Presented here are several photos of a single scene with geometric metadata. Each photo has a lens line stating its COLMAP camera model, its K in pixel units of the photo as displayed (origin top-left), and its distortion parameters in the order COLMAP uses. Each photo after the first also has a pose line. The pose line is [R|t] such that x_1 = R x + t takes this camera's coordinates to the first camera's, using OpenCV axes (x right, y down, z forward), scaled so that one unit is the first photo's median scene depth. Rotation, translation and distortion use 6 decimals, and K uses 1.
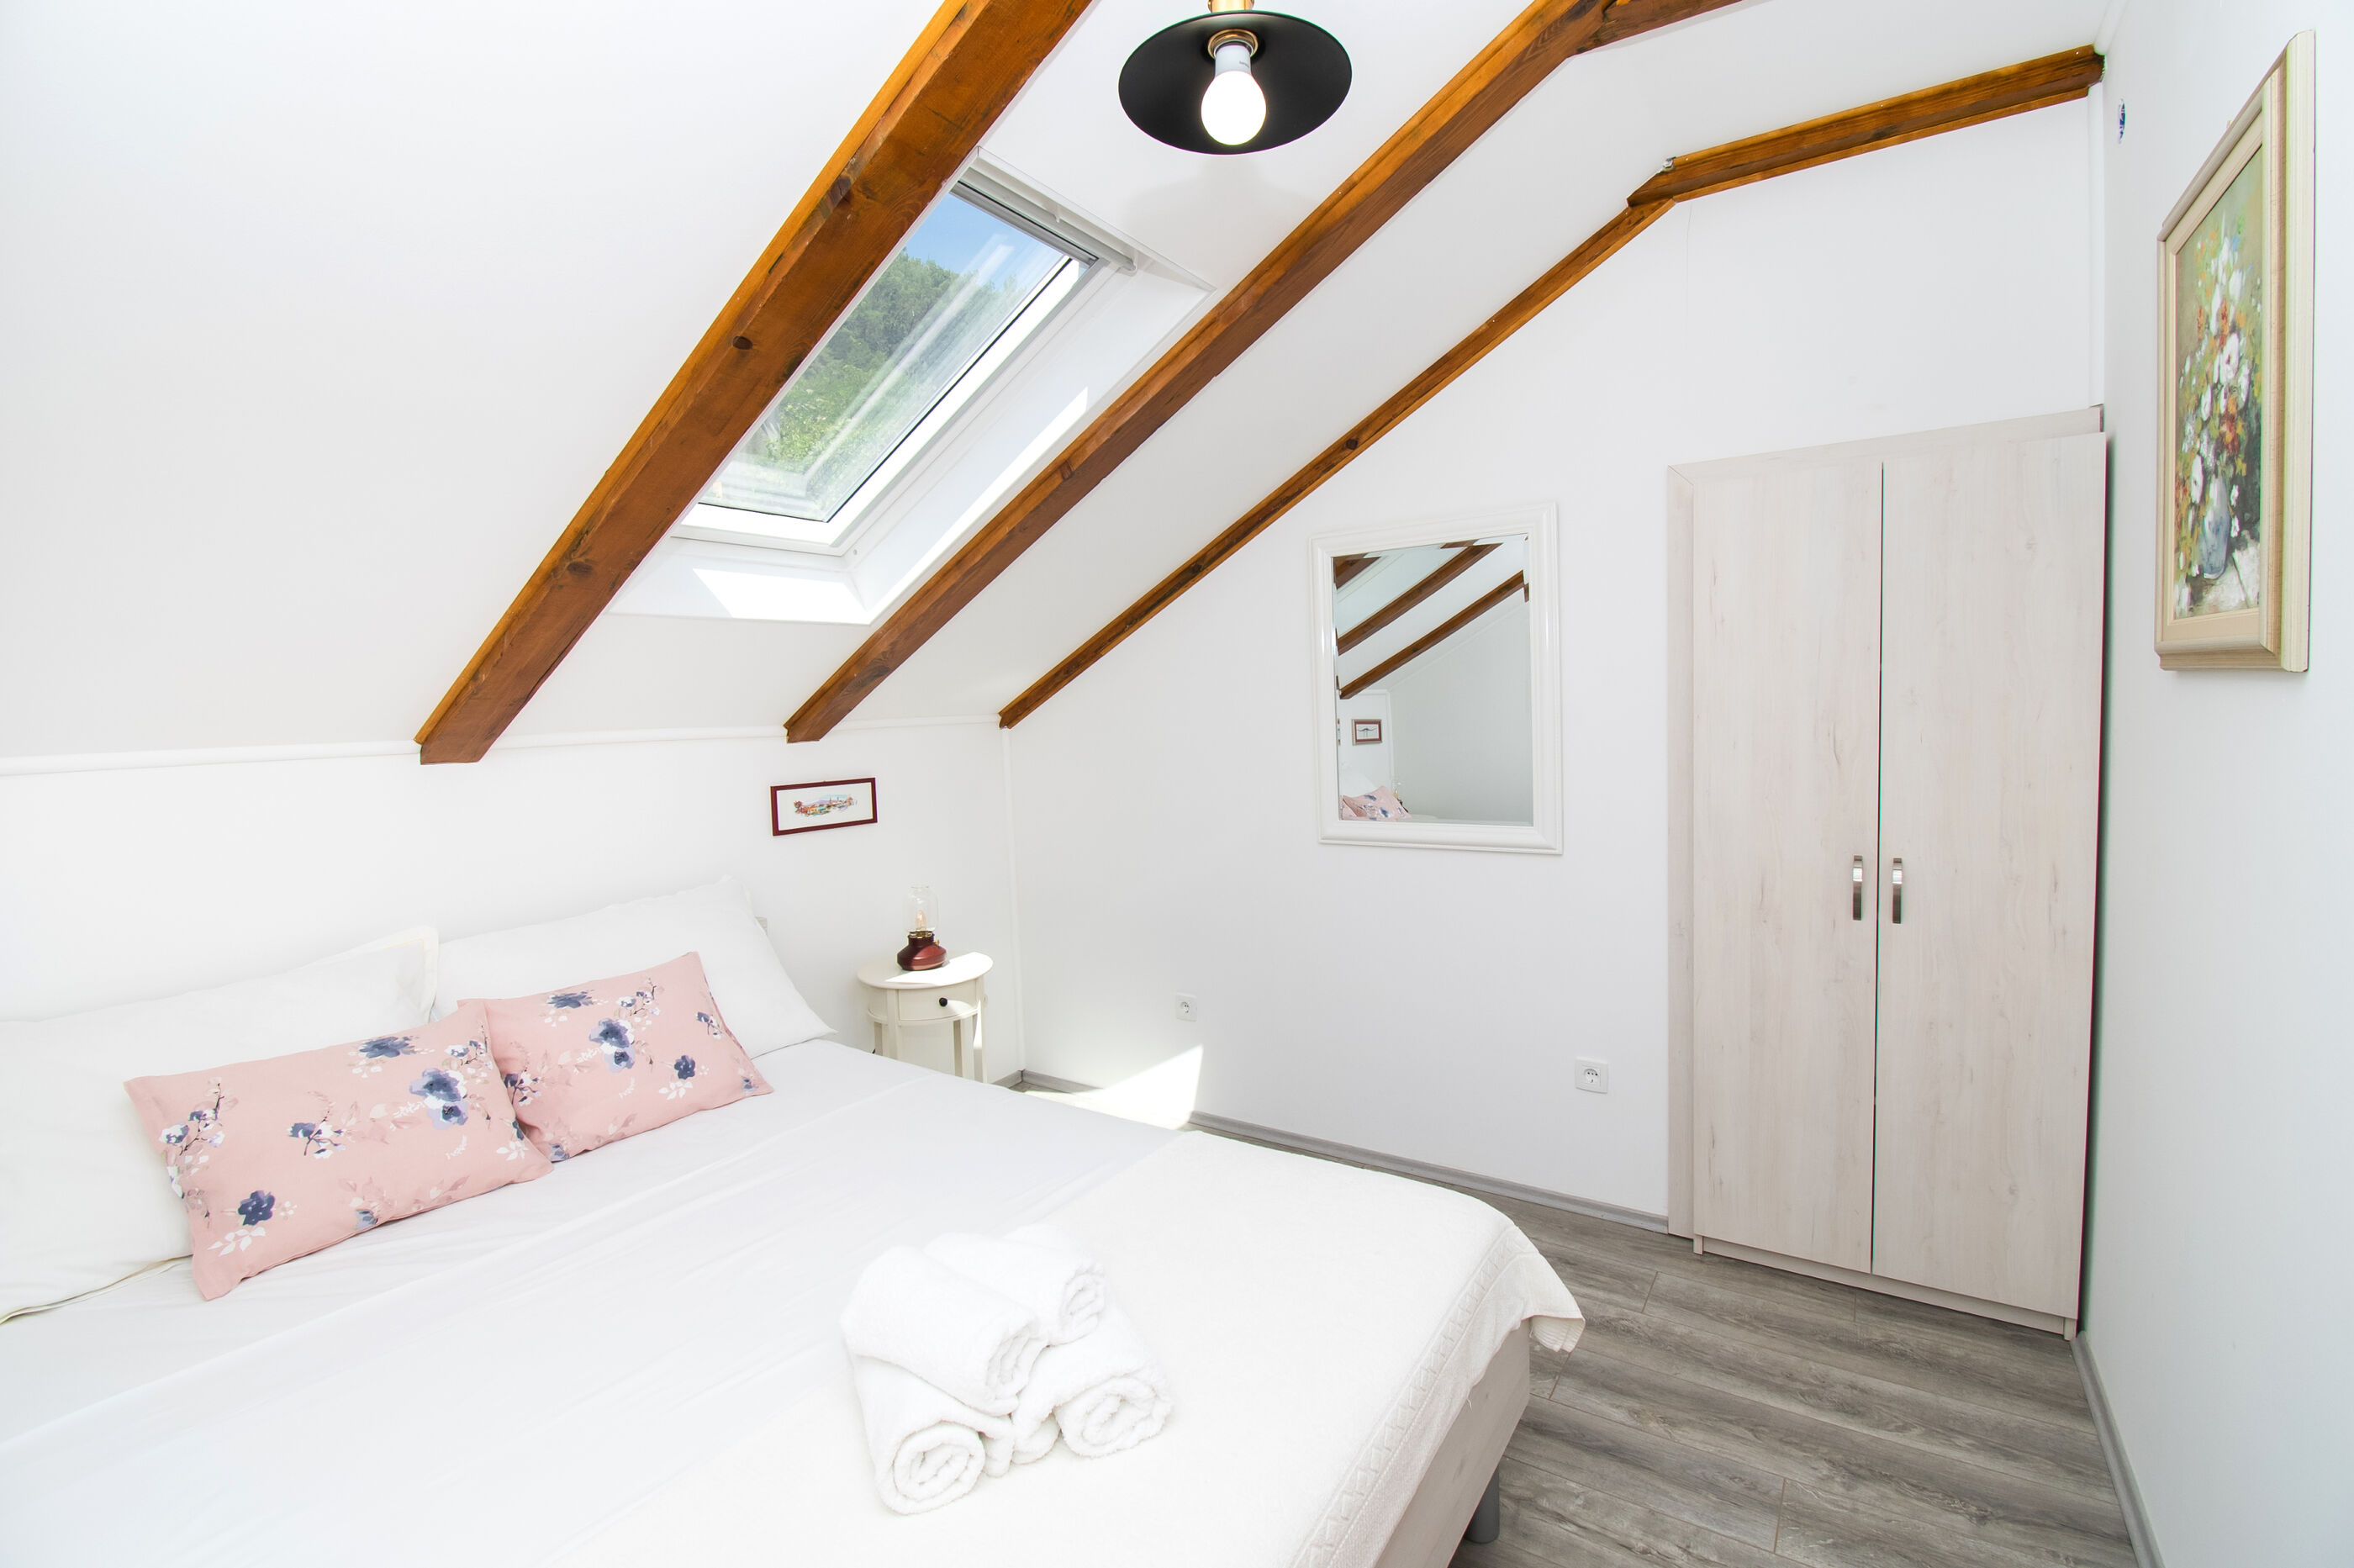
lens RADIAL K [[1079.8, 0, 1181.9], [0, 1079.8, 731.2], [0, 0, 1]] dist [0.007665, -0.015186]
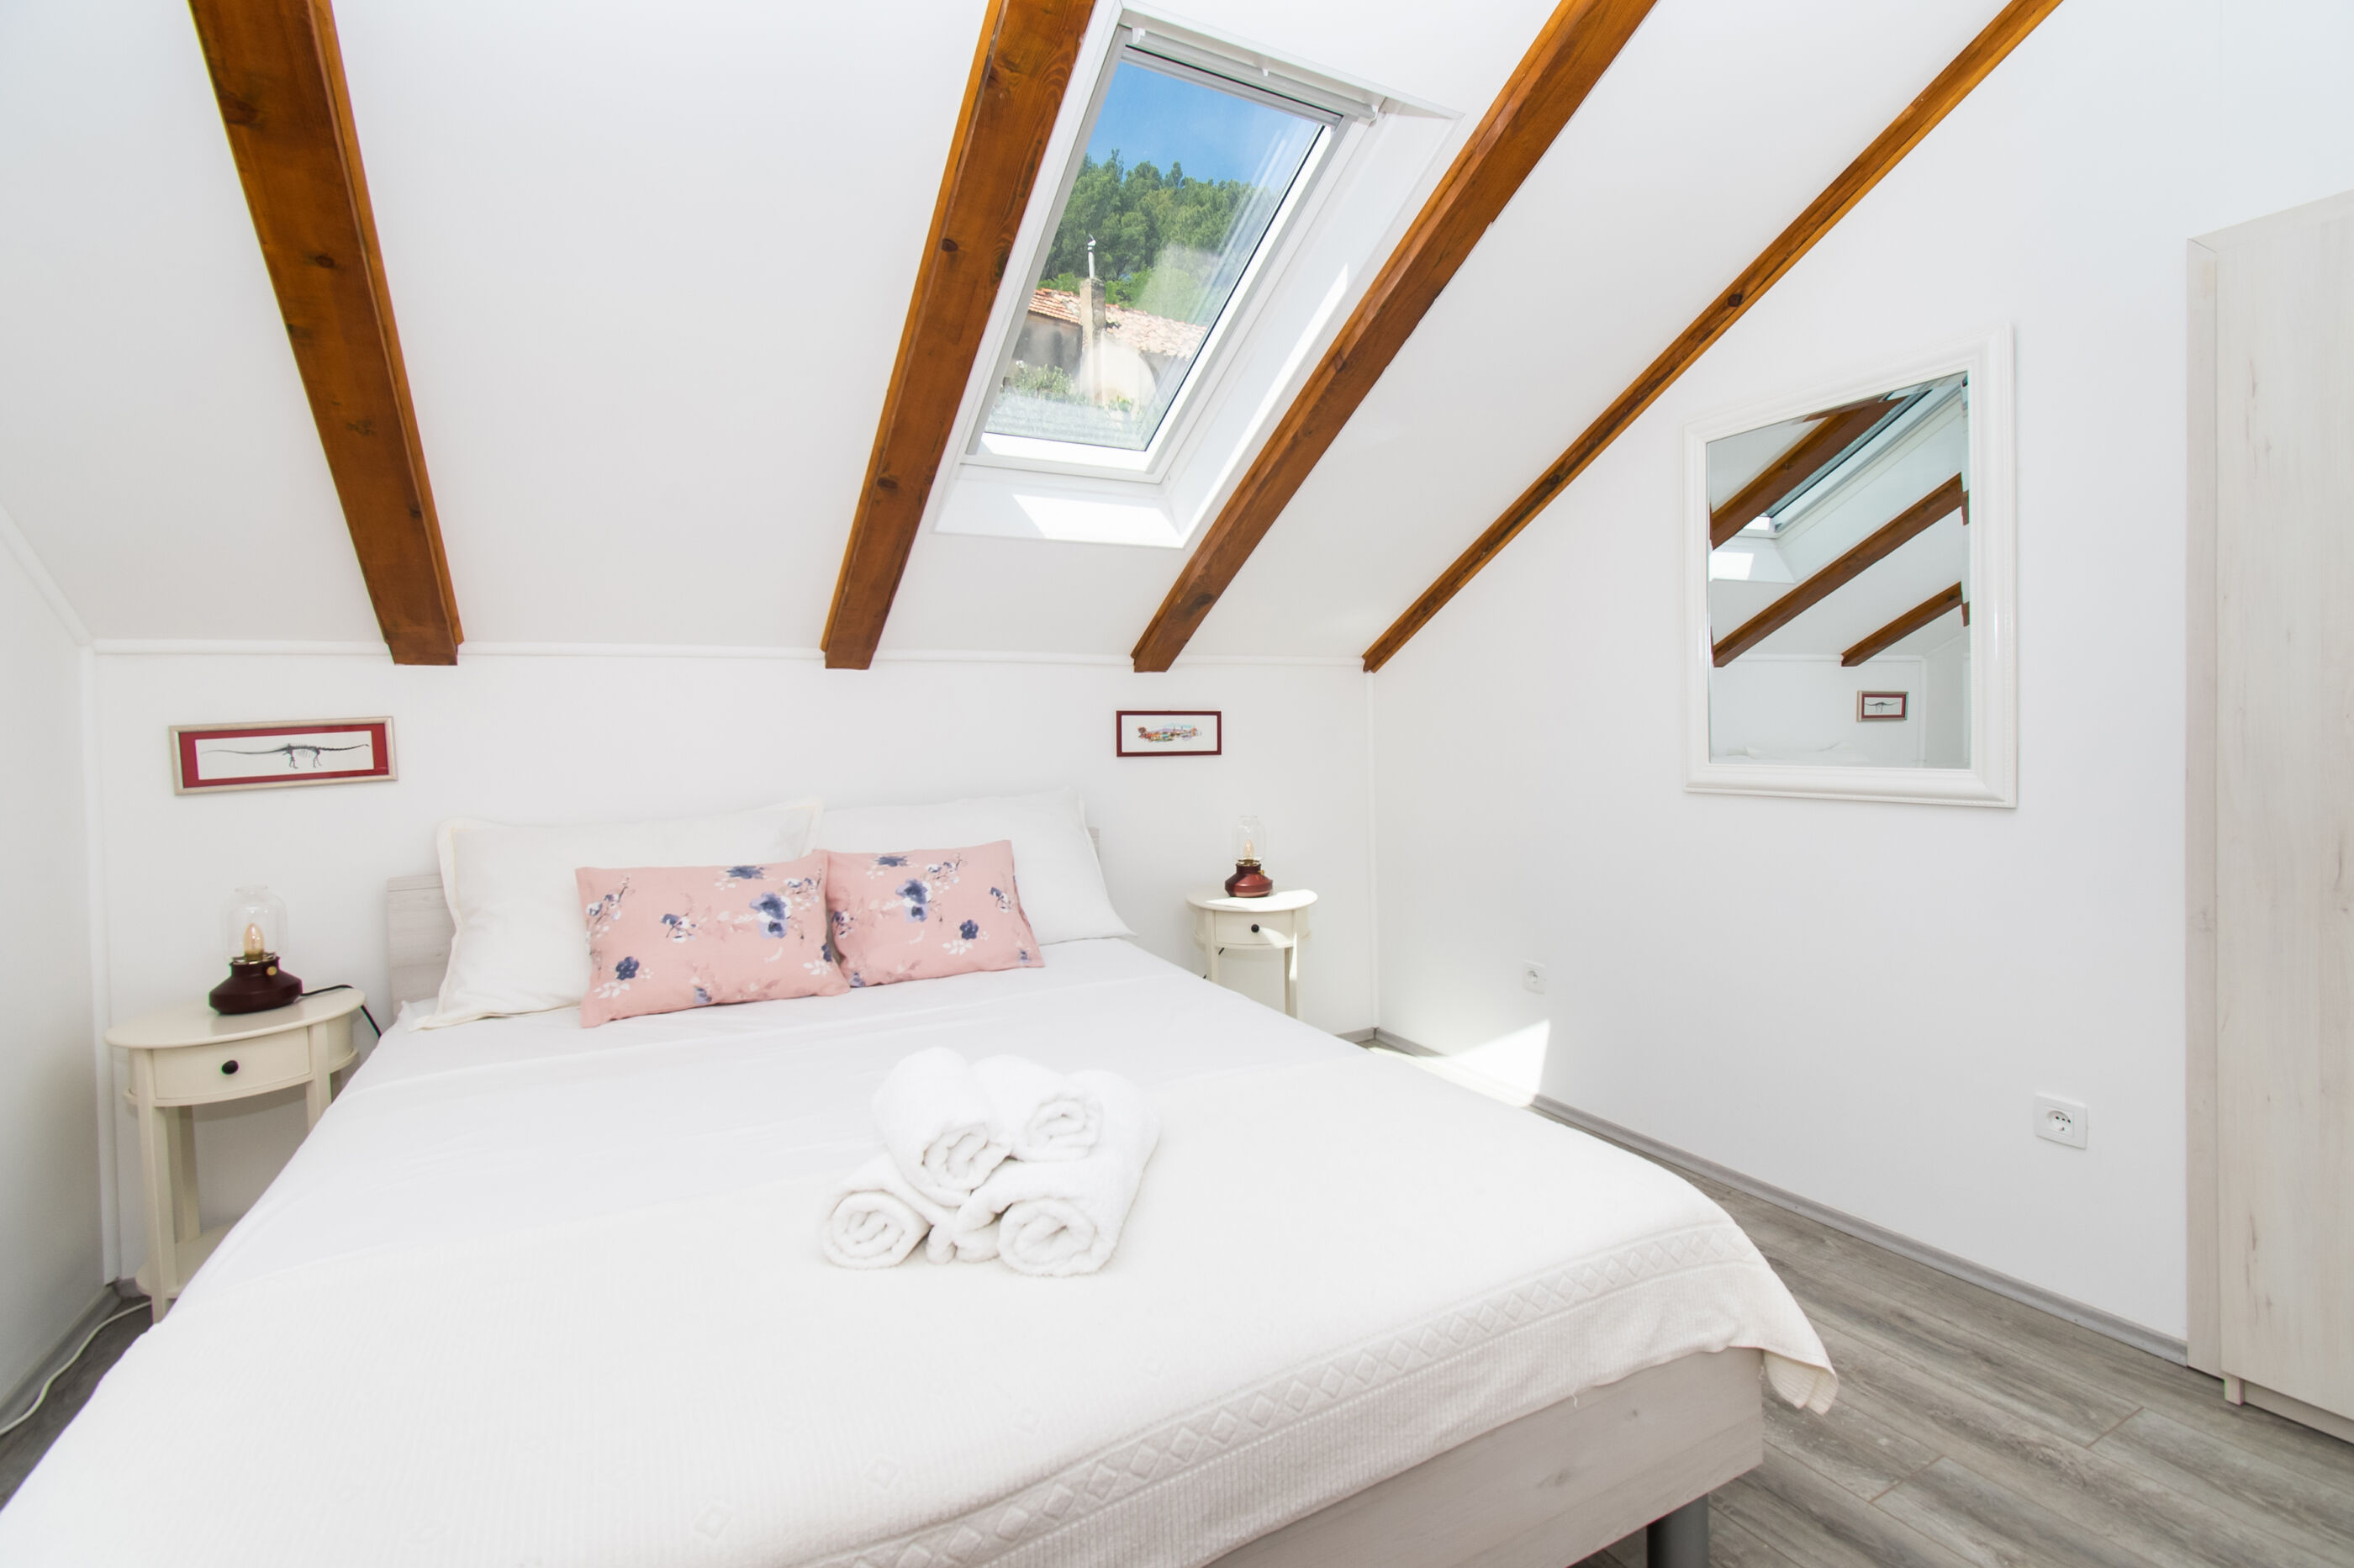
lens RADIAL K [[1079.8, 0, 1160.5], [0, 1079.8, 738.3], [0, 0, 1]] dist [0.007665, -0.015186]
pose [[0.876671, 0.026373, -0.480367, 0.222726], [-0.027411, 0.999612, 0.004856, 0.090703], [0.480309, 0.008910, 0.877054, 0.098096]]
